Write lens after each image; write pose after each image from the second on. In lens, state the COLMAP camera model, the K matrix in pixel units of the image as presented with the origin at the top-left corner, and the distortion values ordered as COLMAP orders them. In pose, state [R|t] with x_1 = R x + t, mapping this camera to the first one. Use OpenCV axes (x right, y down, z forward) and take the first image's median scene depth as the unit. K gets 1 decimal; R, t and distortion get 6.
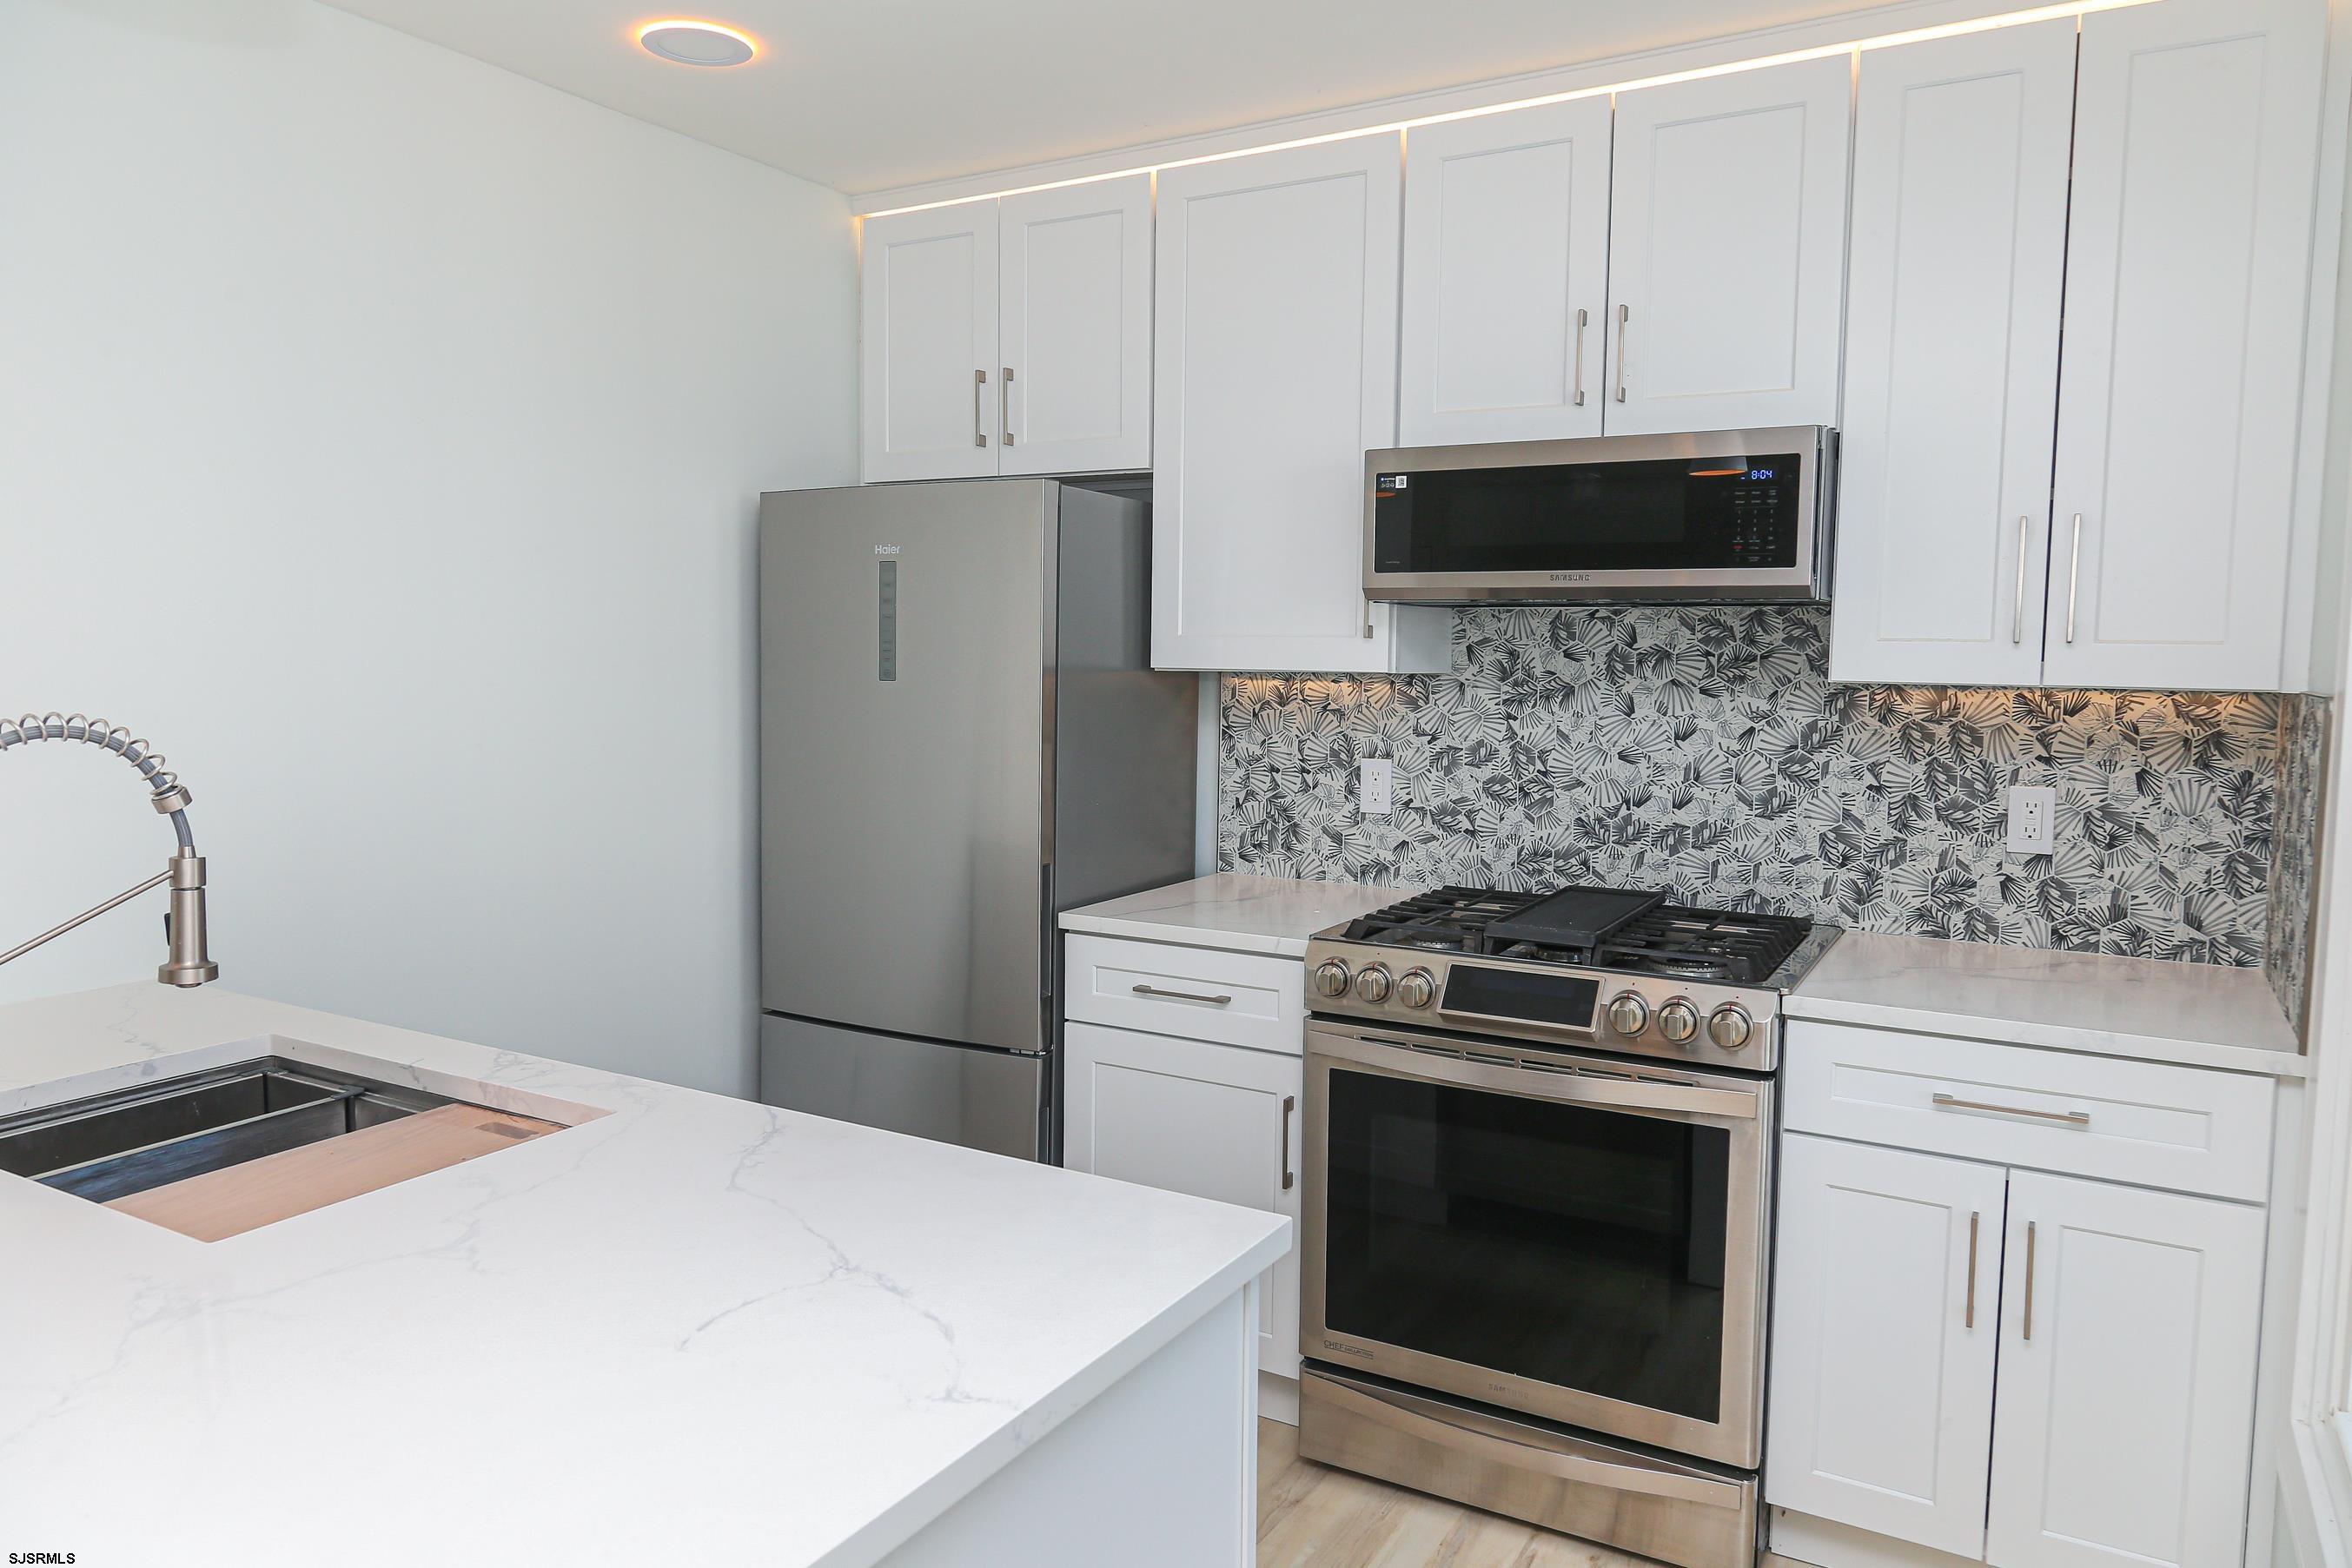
lens RADIAL K [[1579.9, 0, 1179.1], [0, 1579.9, 772.6], [0, 0, 1]] dist [0.010142, 0.000234]
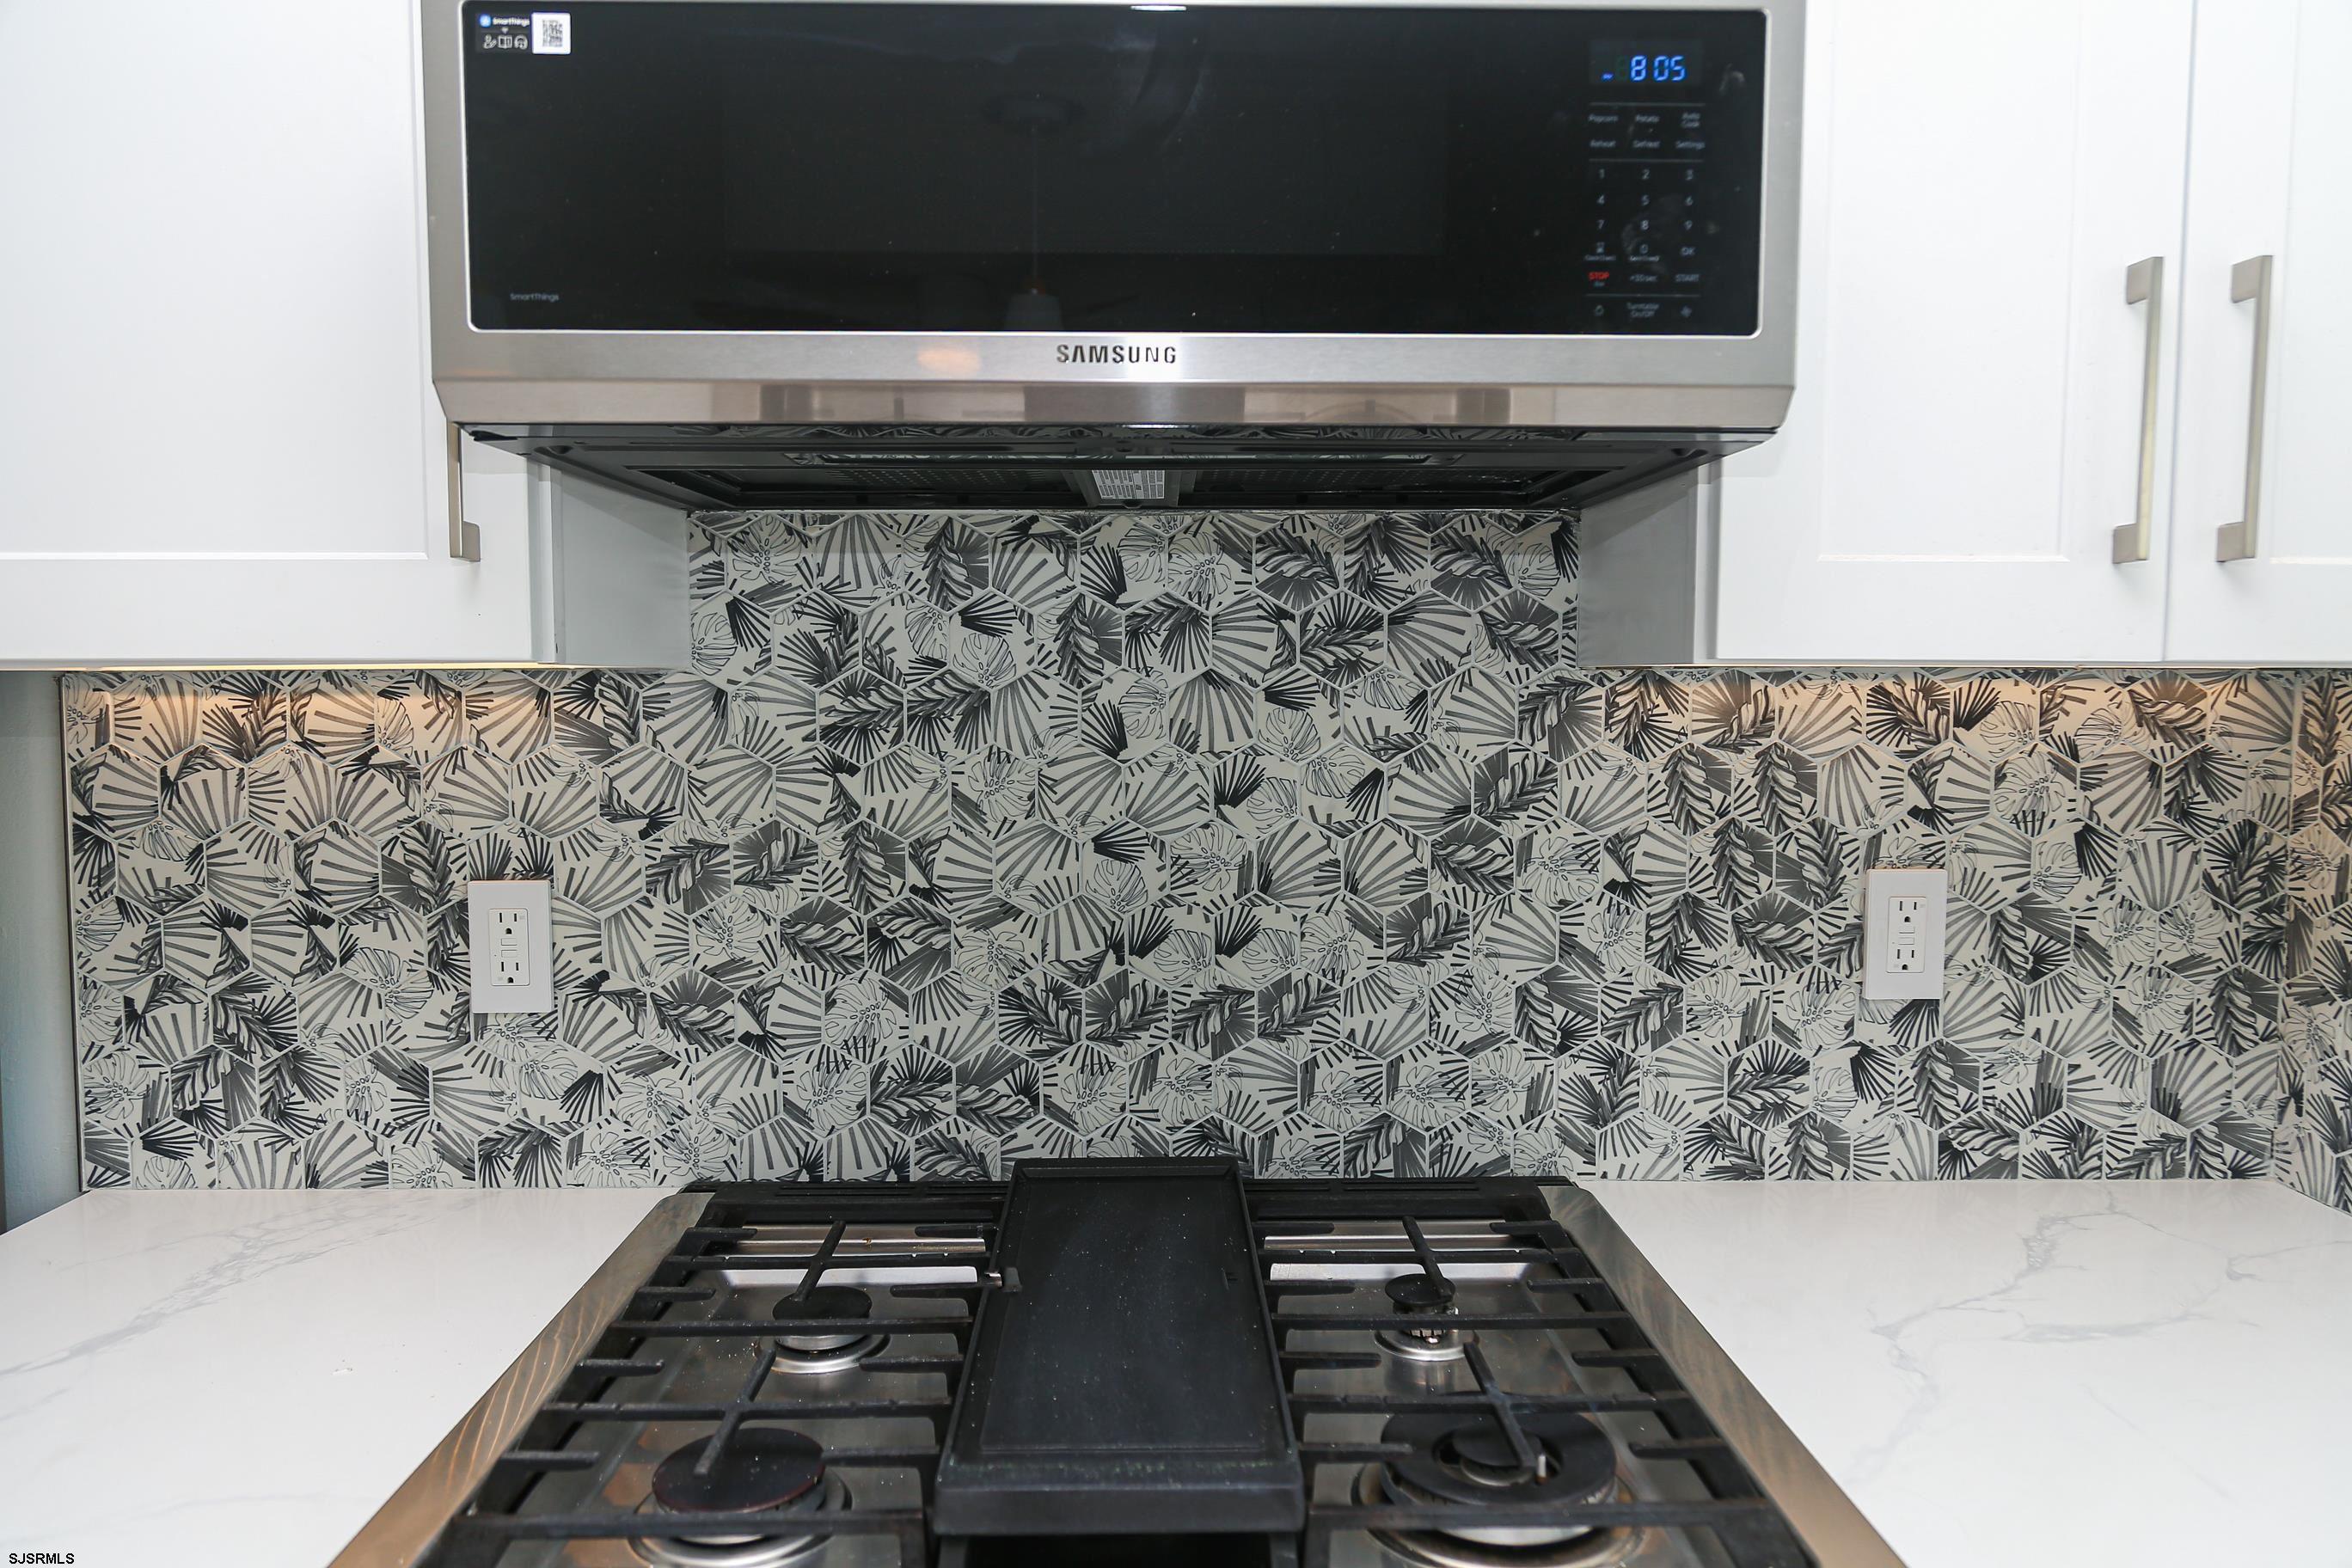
lens RADIAL K [[1522.7, 0, 1170.8], [0, 1522.7, 756.3], [0, 0, 1]] dist [0.000033, -0.000578]
pose [[0.858213, -0.042397, 0.511540, 0.080514], [0.050931, 0.998699, -0.002674, -0.034822], [-0.510761, 0.028348, 0.859255, 0.643103]]
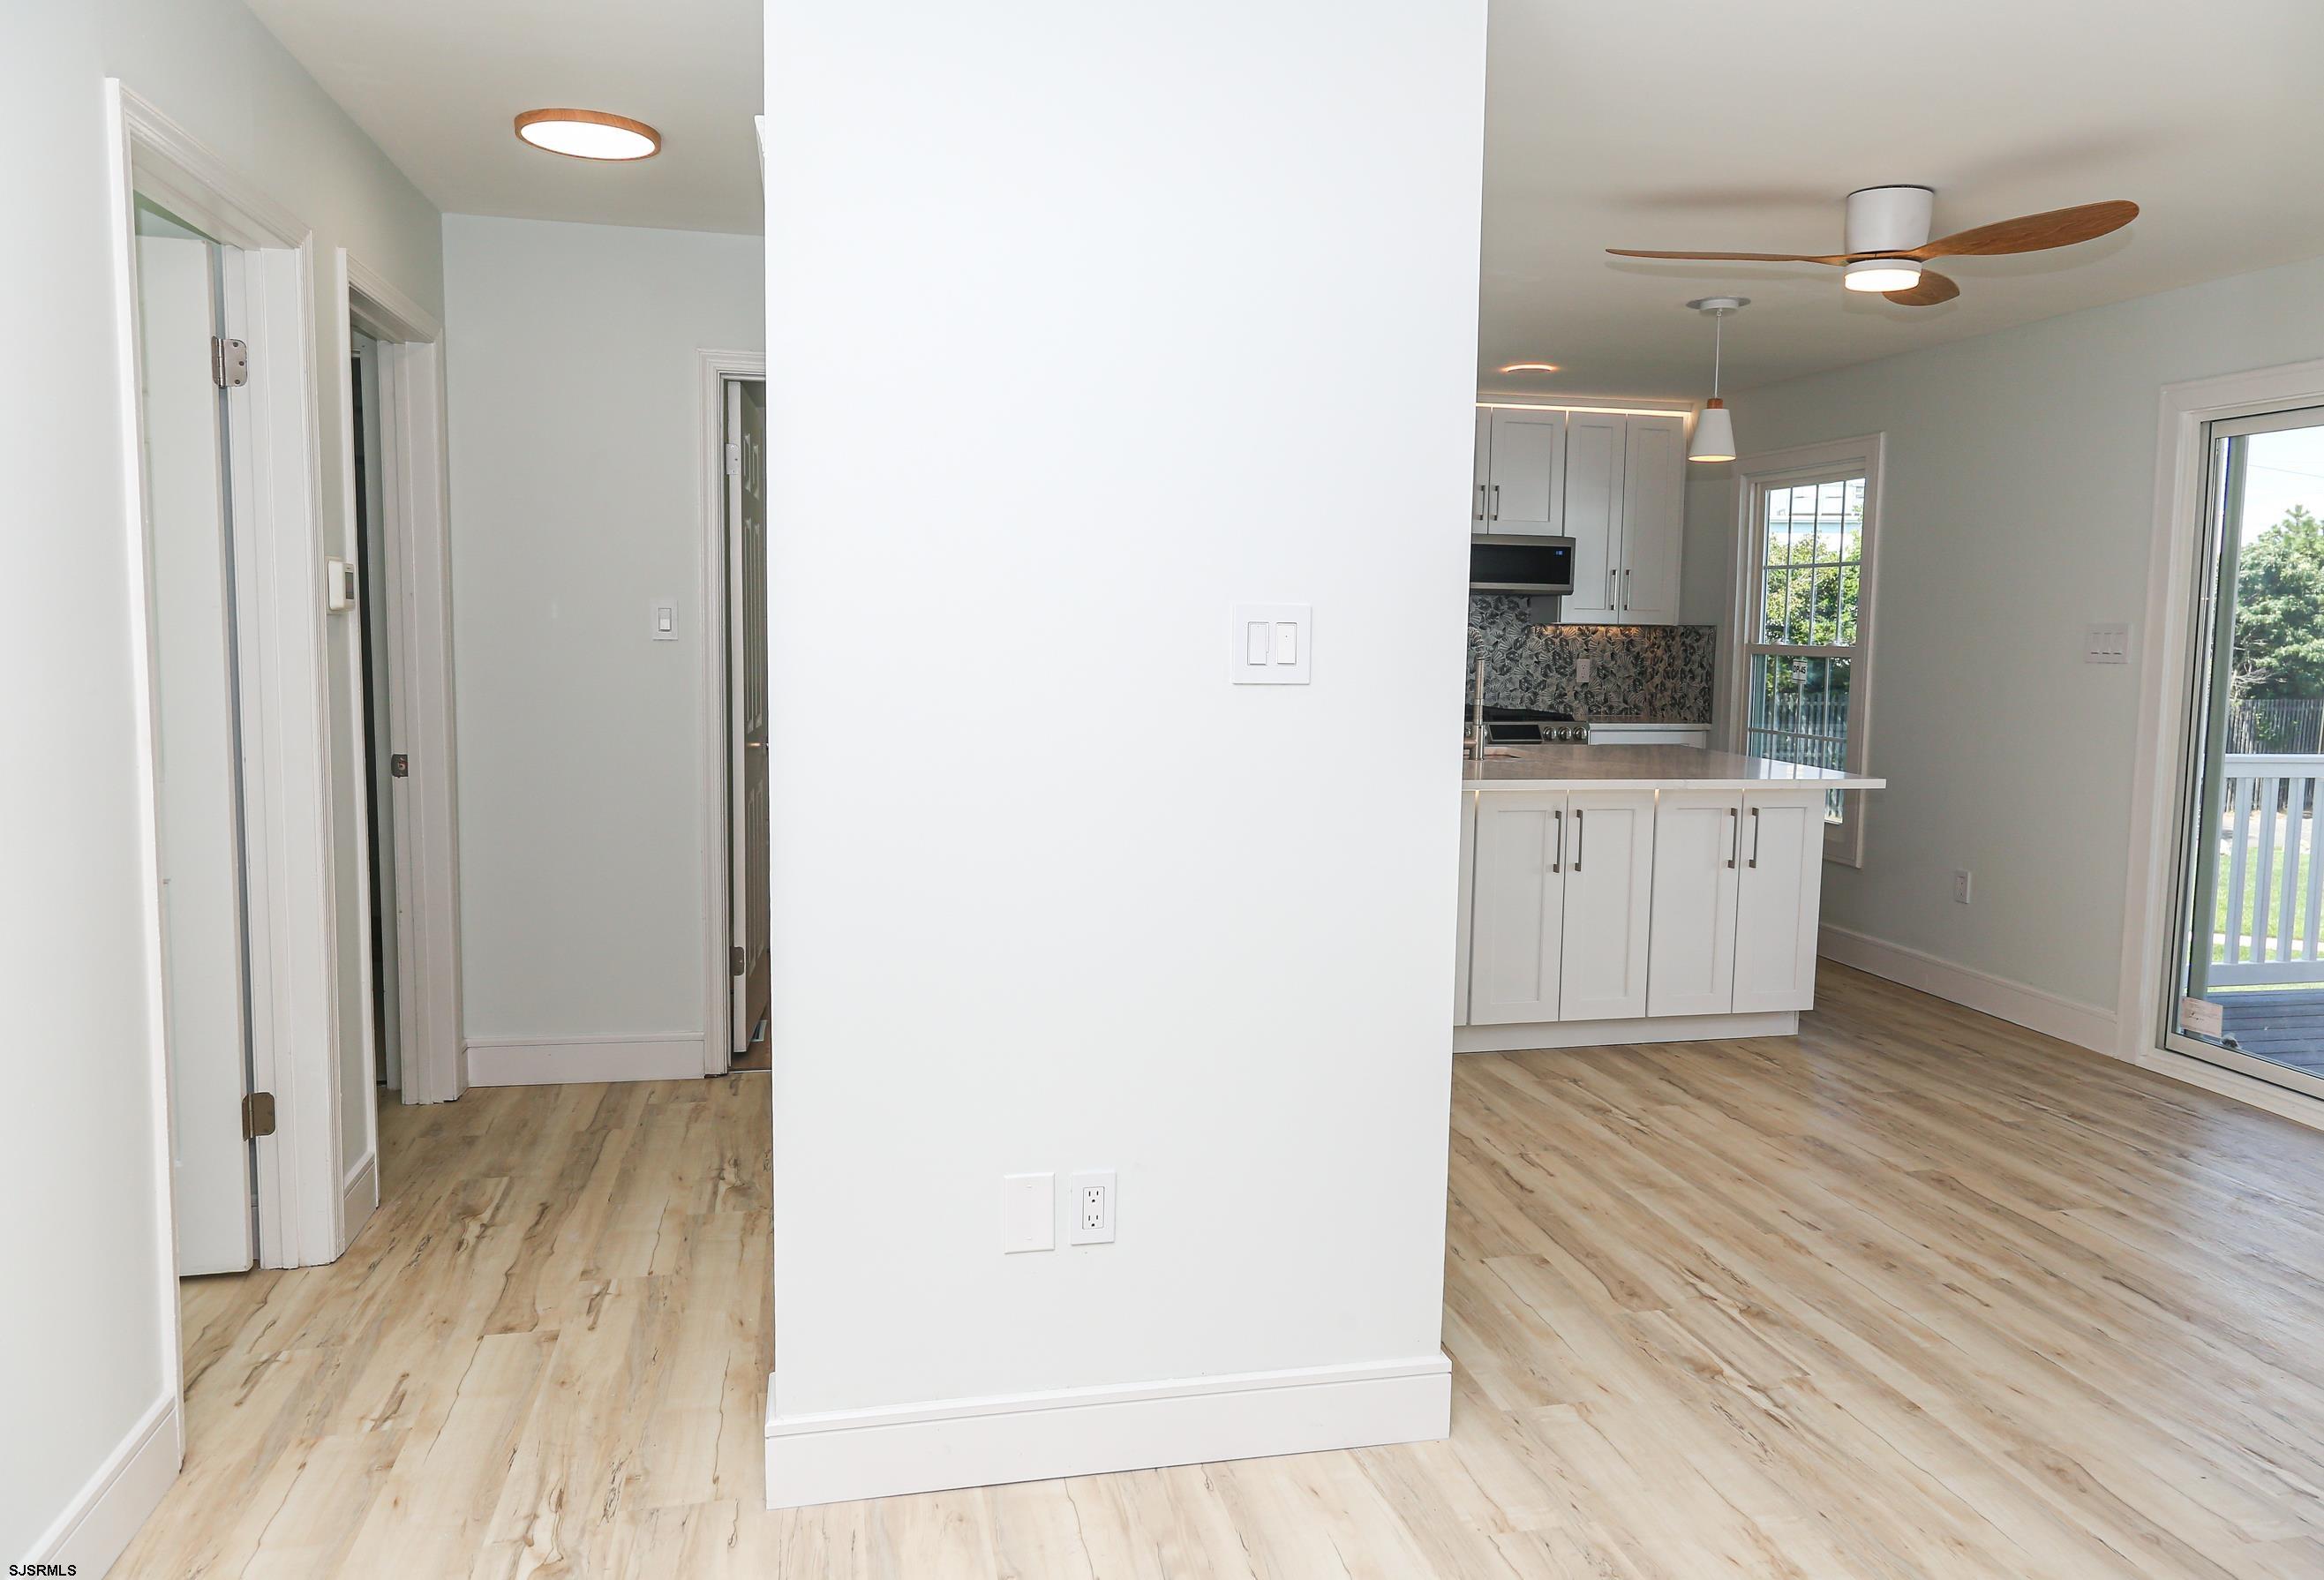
lens RADIAL K [[1634.3, 0, 1190.8], [0, 1634.3, 771.5], [0, 0, 1]] dist [0.010388, -0.000053]
pose [[0.724034, -0.062048, 0.686967, -1.889892], [0.047645, 0.998066, 0.039931, 0.055259], [-0.688116, 0.003819, 0.725590, -0.625046]]
